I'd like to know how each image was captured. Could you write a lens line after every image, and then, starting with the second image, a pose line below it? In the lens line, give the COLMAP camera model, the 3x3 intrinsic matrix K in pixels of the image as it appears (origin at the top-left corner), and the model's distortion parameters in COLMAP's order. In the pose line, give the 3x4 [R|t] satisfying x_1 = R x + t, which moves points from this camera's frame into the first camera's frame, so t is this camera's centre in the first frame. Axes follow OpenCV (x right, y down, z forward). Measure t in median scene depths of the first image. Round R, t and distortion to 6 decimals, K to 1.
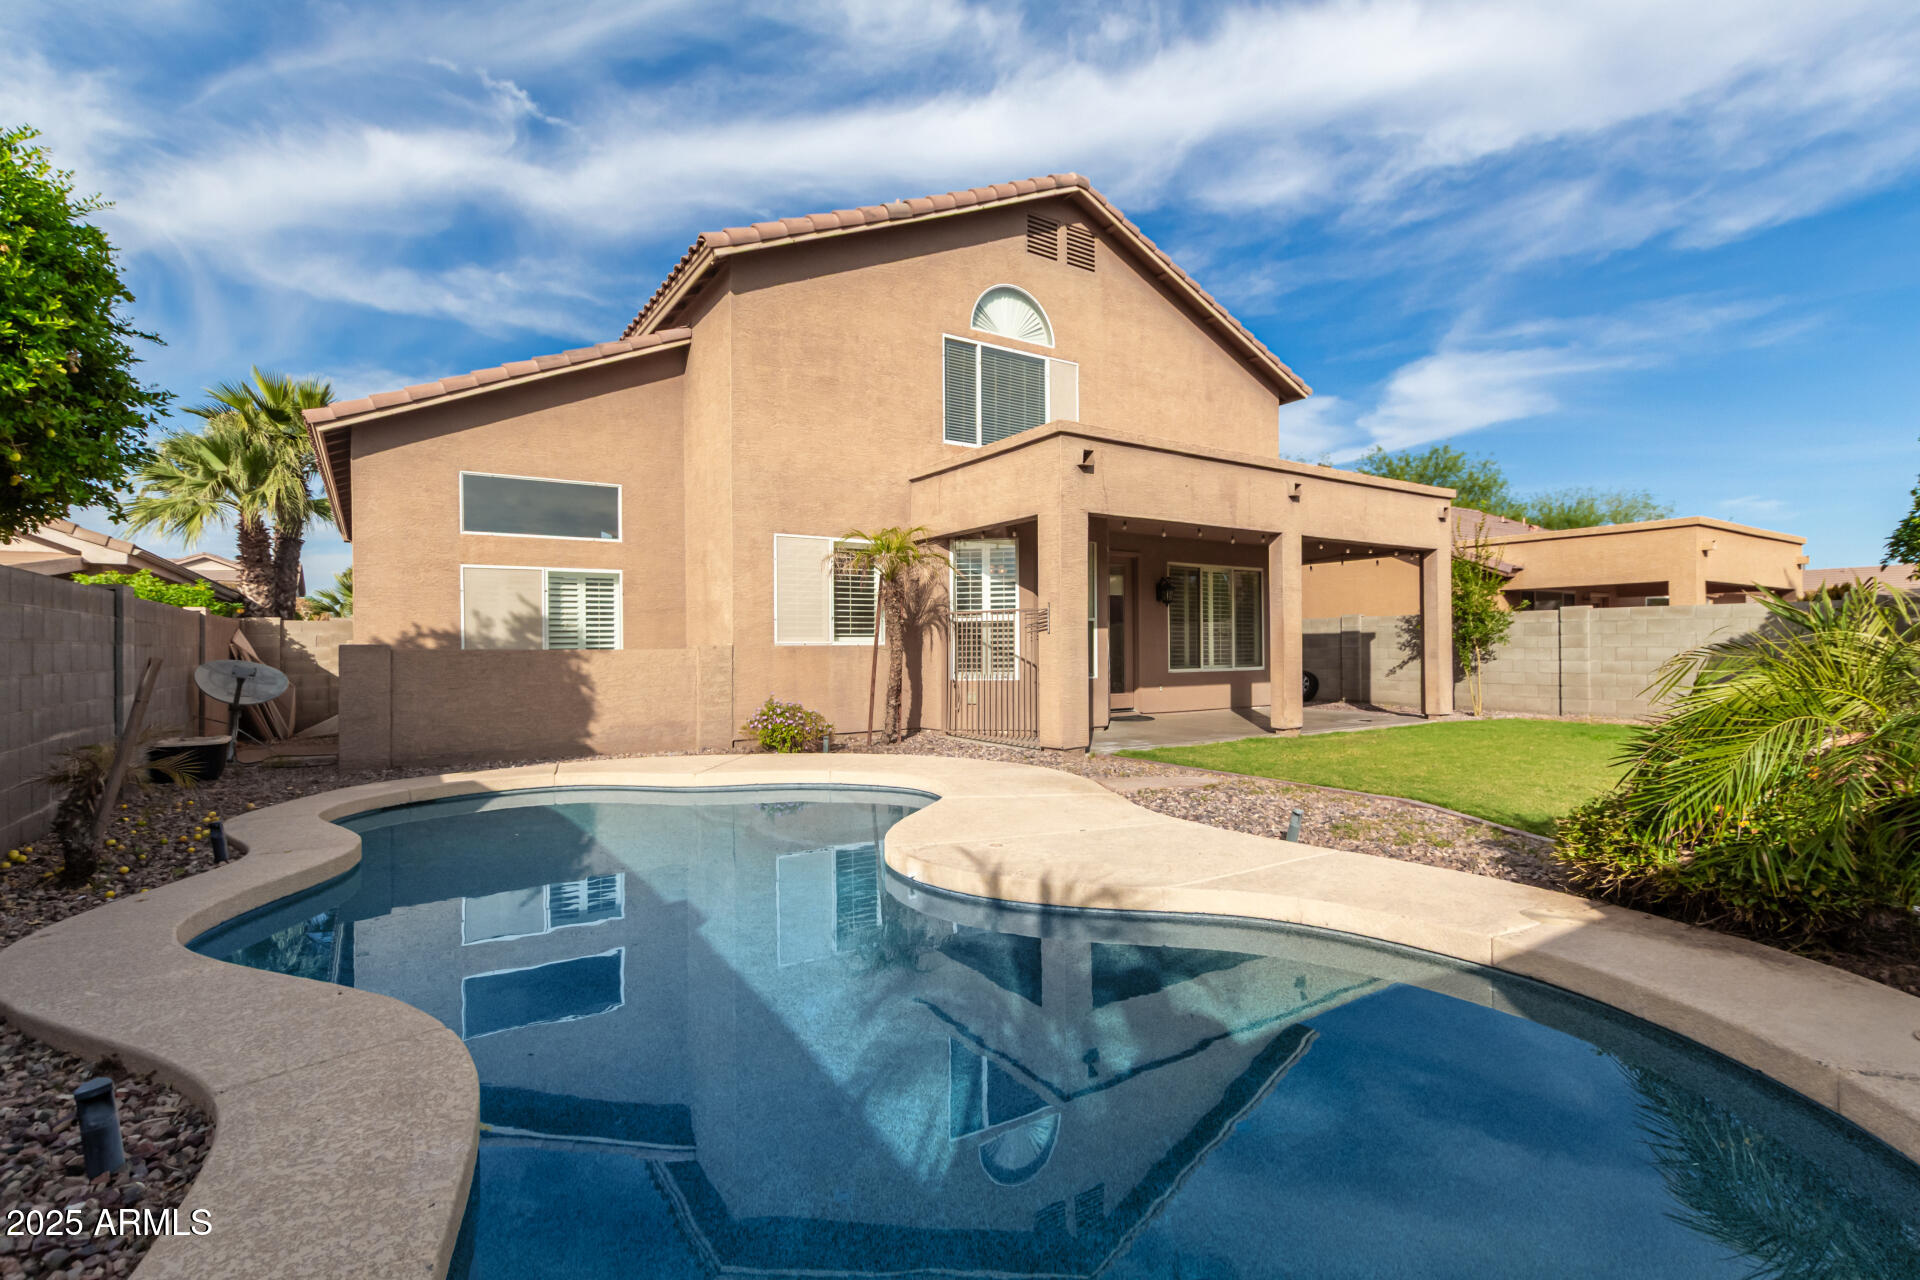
lens RADIAL K [[901.0, 0, 970.6], [0, 901.0, 650.3], [0, 0, 1]] dist [0.000835, -0.000282]
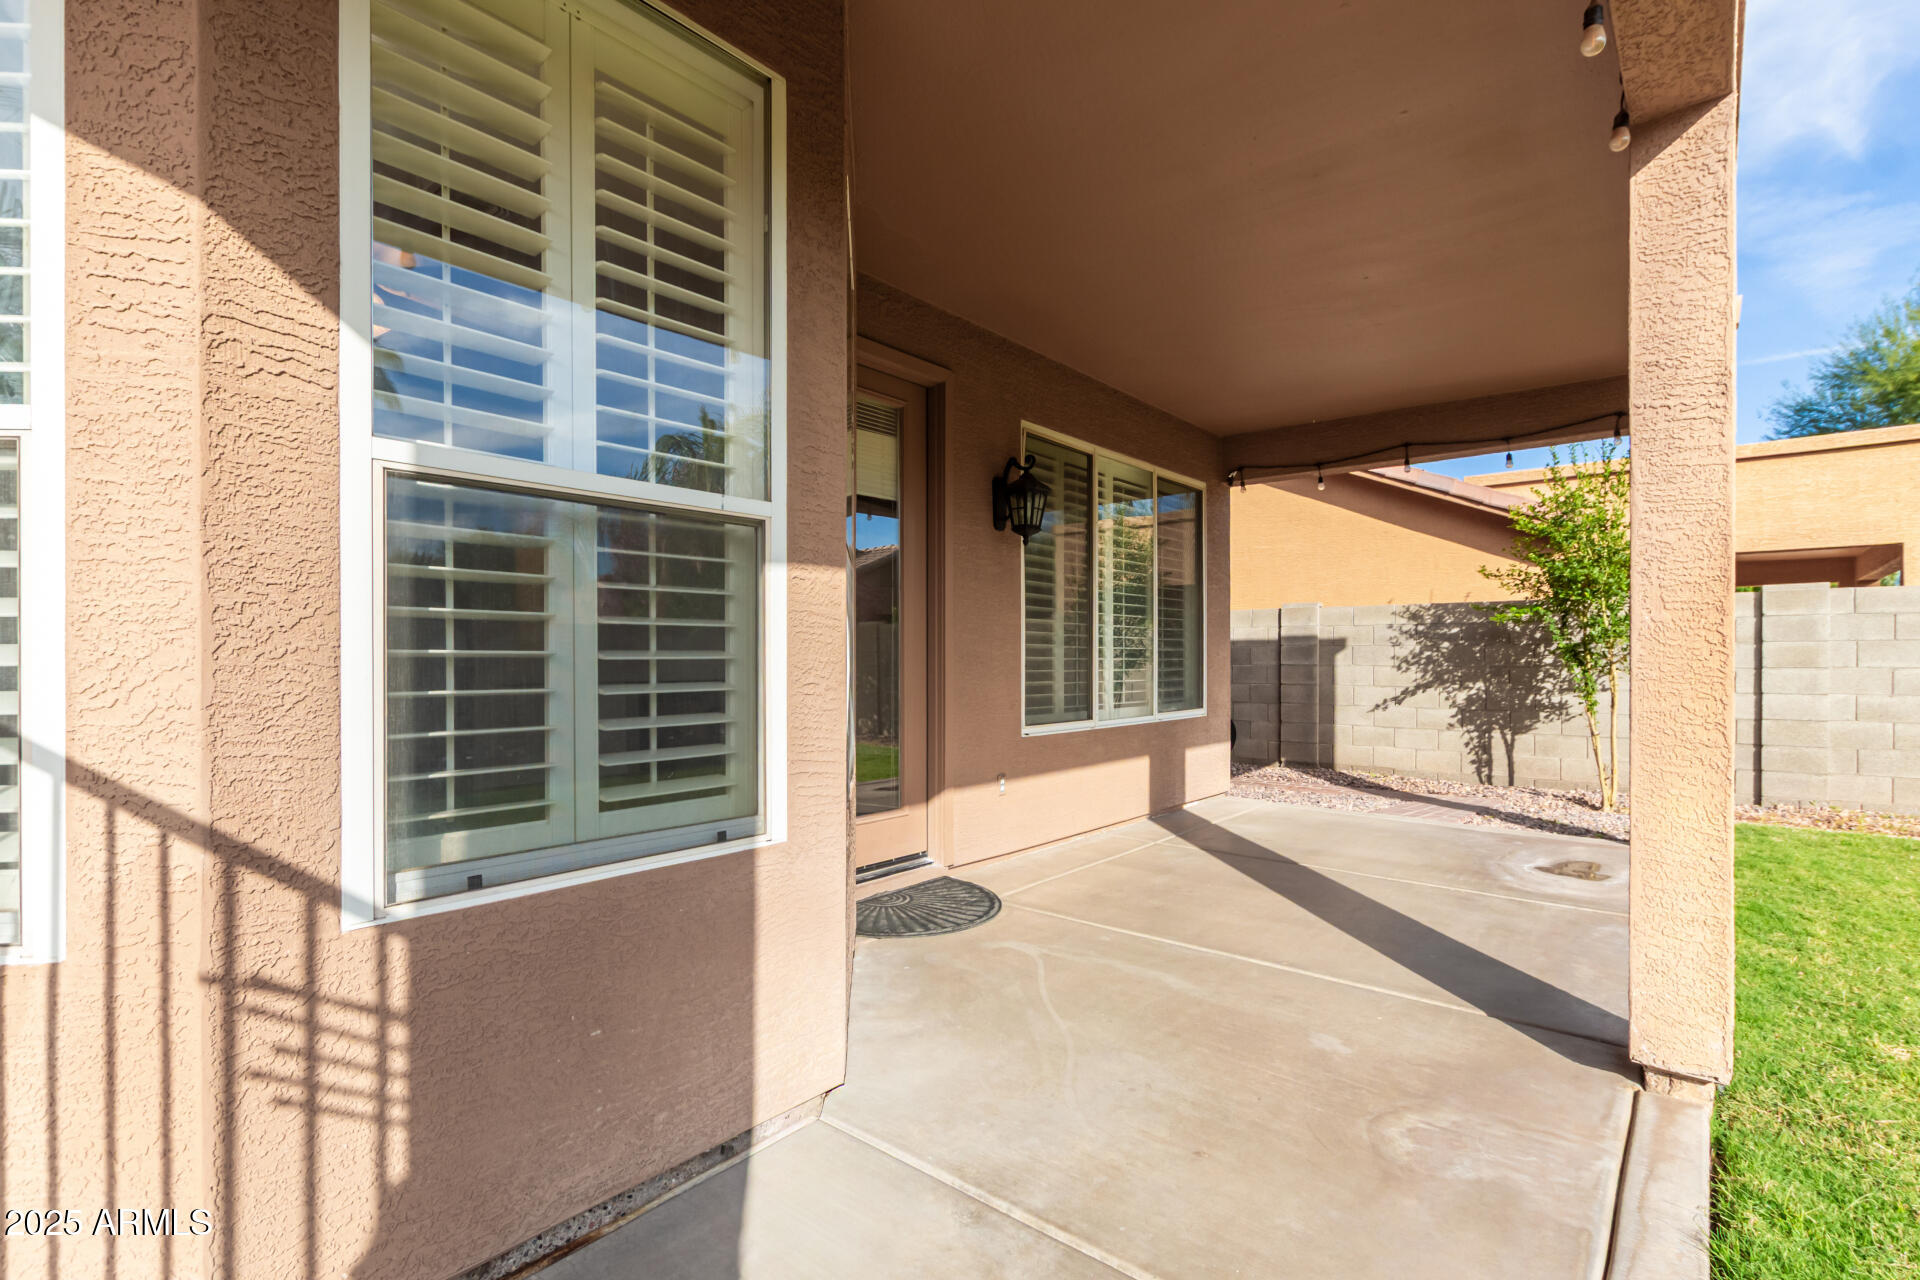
lens RADIAL K [[868.1, 0, 973.8], [0, 868.1, 659.8], [0, 0, 1]] dist [0.034499, -0.000055]
pose [[0.959243, 0.004791, 0.282541, 0.101524], [-0.003668, 0.999983, -0.004506, -0.003790], [-0.282558, 0.003286, 0.959245, 0.652924]]
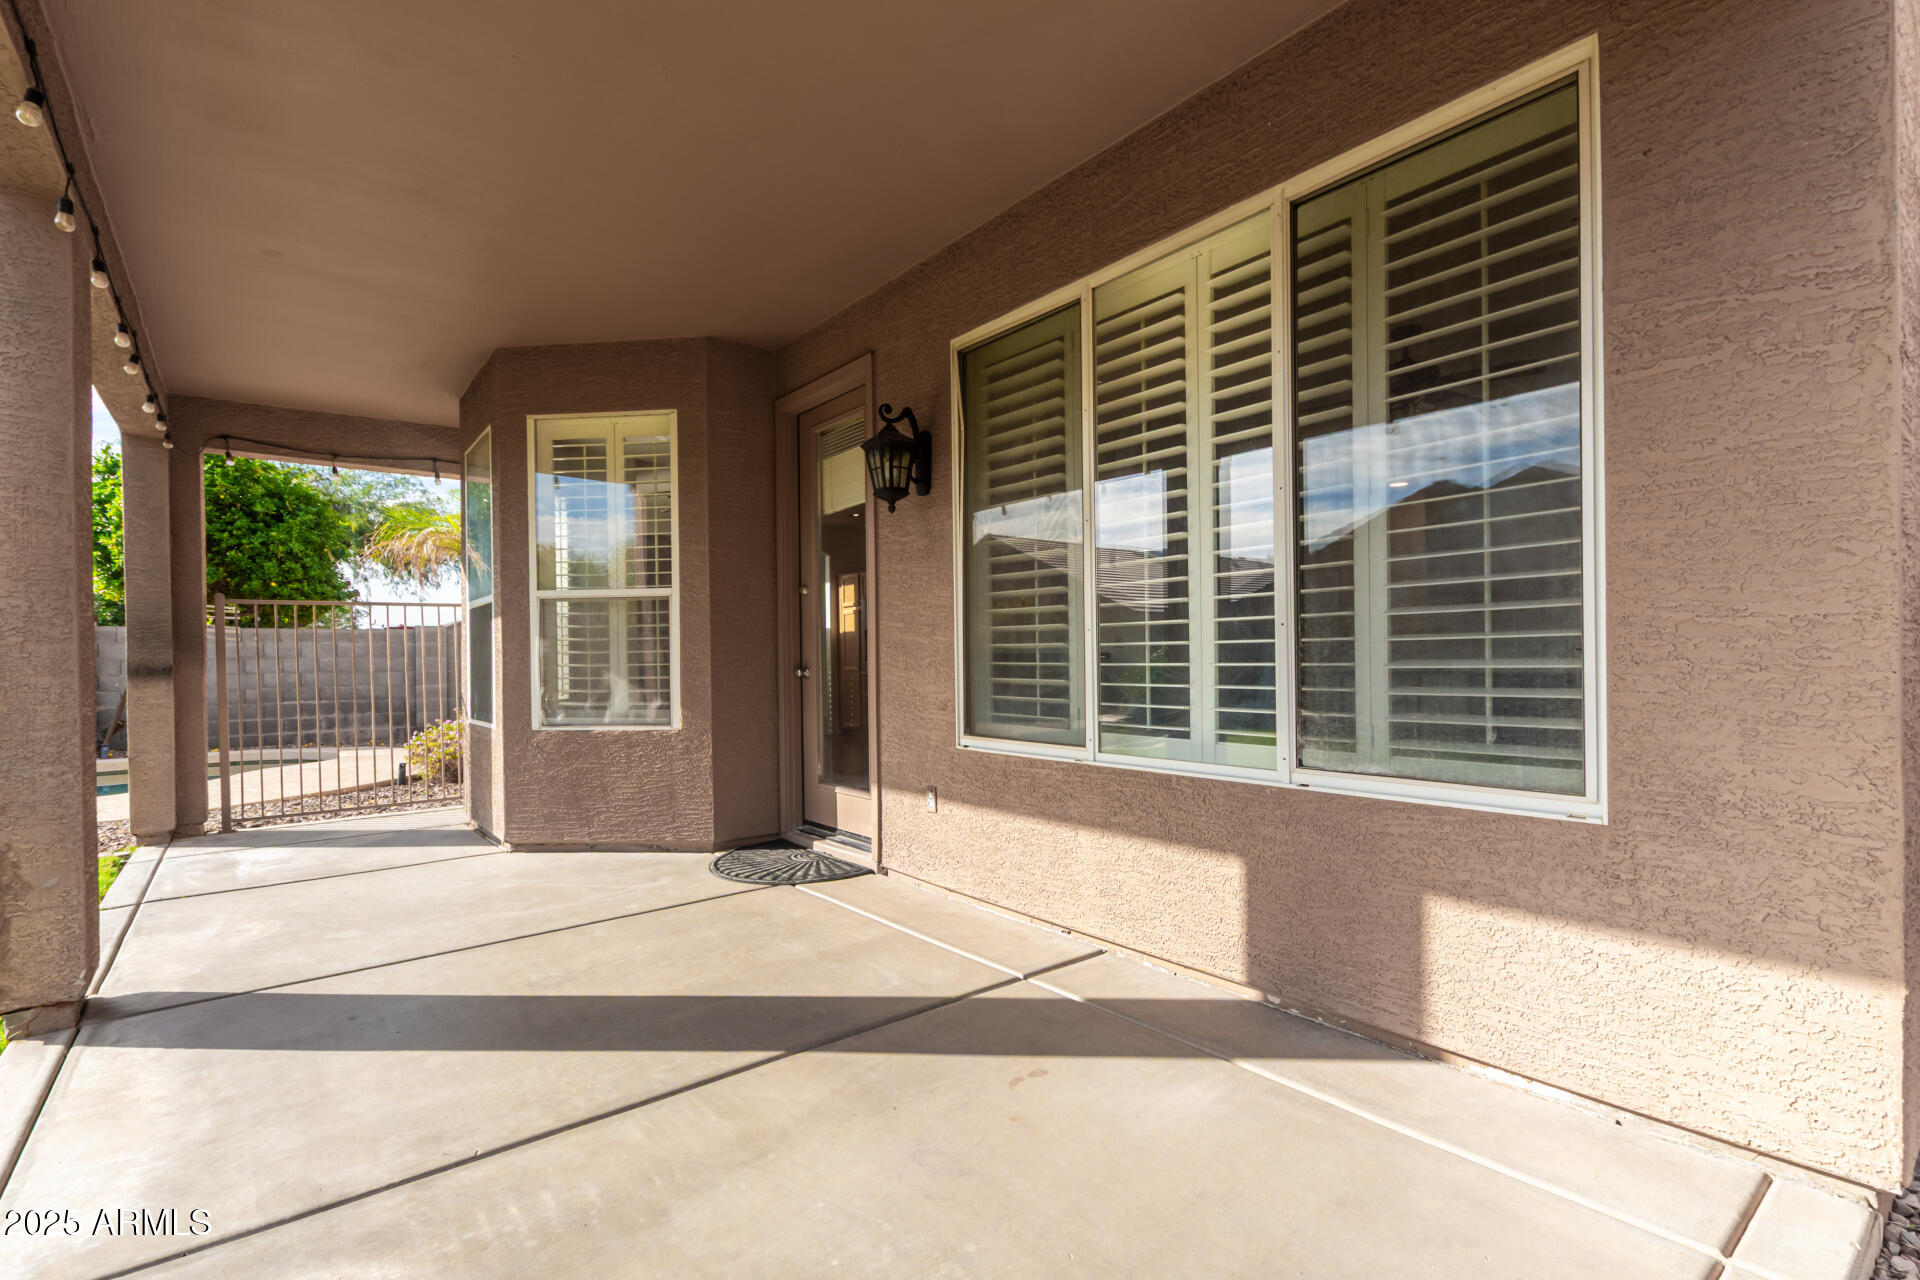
lens RADIAL K [[868.1, 0, 973.8], [0, 868.1, 659.8], [0, 0, 1]] dist [0.034499, -0.000055]
pose [[0.088461, 0.010396, -0.996025, 0.476279], [0.016677, 0.999790, 0.011917, -0.005820], [0.995940, -0.017664, 0.088269, 0.951207]]
